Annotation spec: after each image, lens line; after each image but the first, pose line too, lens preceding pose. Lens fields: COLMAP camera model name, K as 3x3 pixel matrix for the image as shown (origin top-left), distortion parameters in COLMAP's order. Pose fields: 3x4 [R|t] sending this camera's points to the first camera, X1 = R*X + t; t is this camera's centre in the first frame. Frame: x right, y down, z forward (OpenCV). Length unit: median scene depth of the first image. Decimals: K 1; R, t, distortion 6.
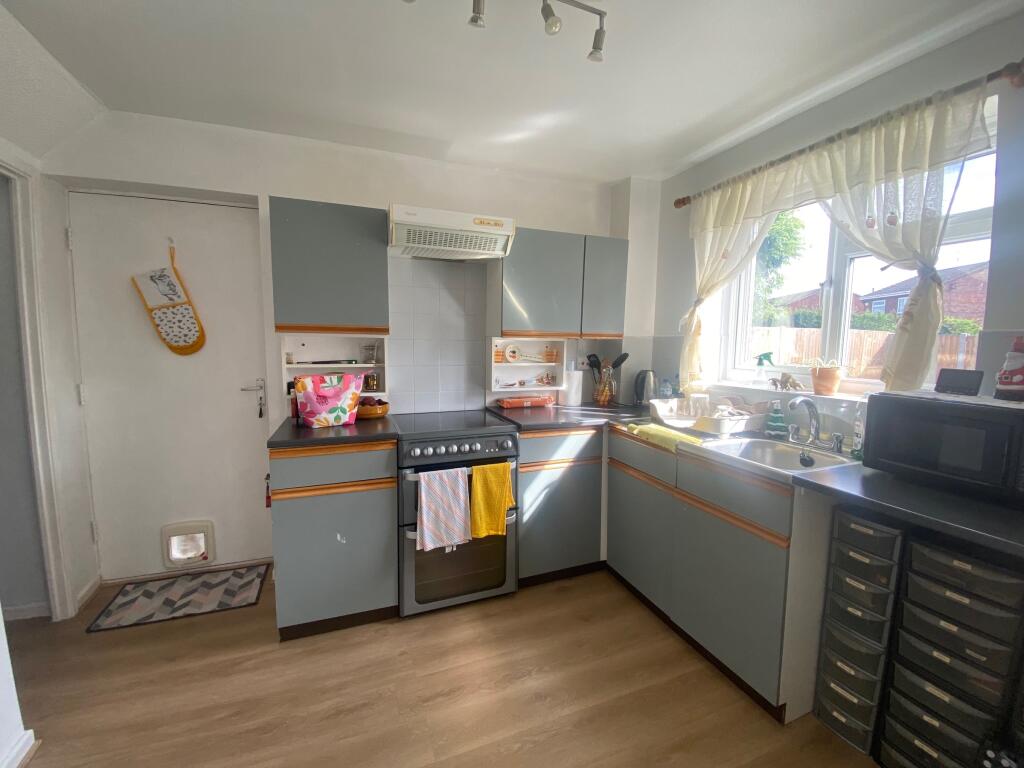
lens RADIAL K [[417.6, 0, 512.0], [0, 417.6, 384.0], [0, 0, 1]] dist [0.000611, -0.012875]
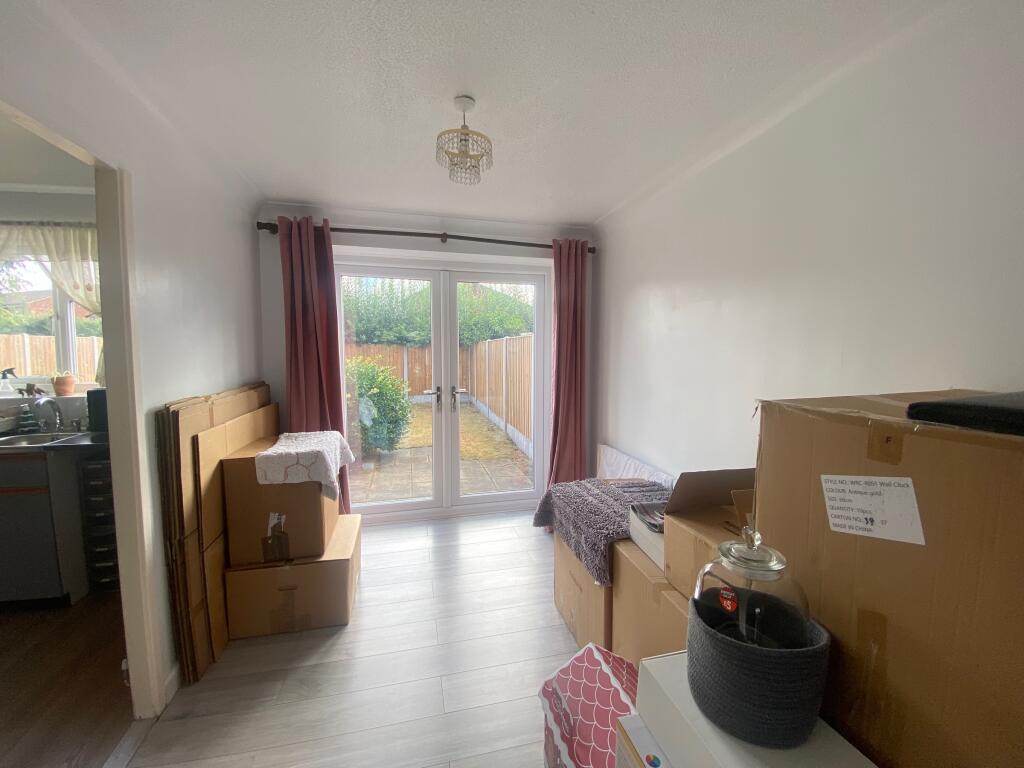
lens RADIAL K [[417.6, 0, 512.0], [0, 417.6, 384.0], [0, 0, 1]] dist [0.000611, -0.012875]
pose [[0.129590, -0.087240, 0.987722, -0.439735], [0.095124, 0.992622, 0.075192, 0.027061], [-0.986994, 0.084212, 0.136933, -0.719450]]
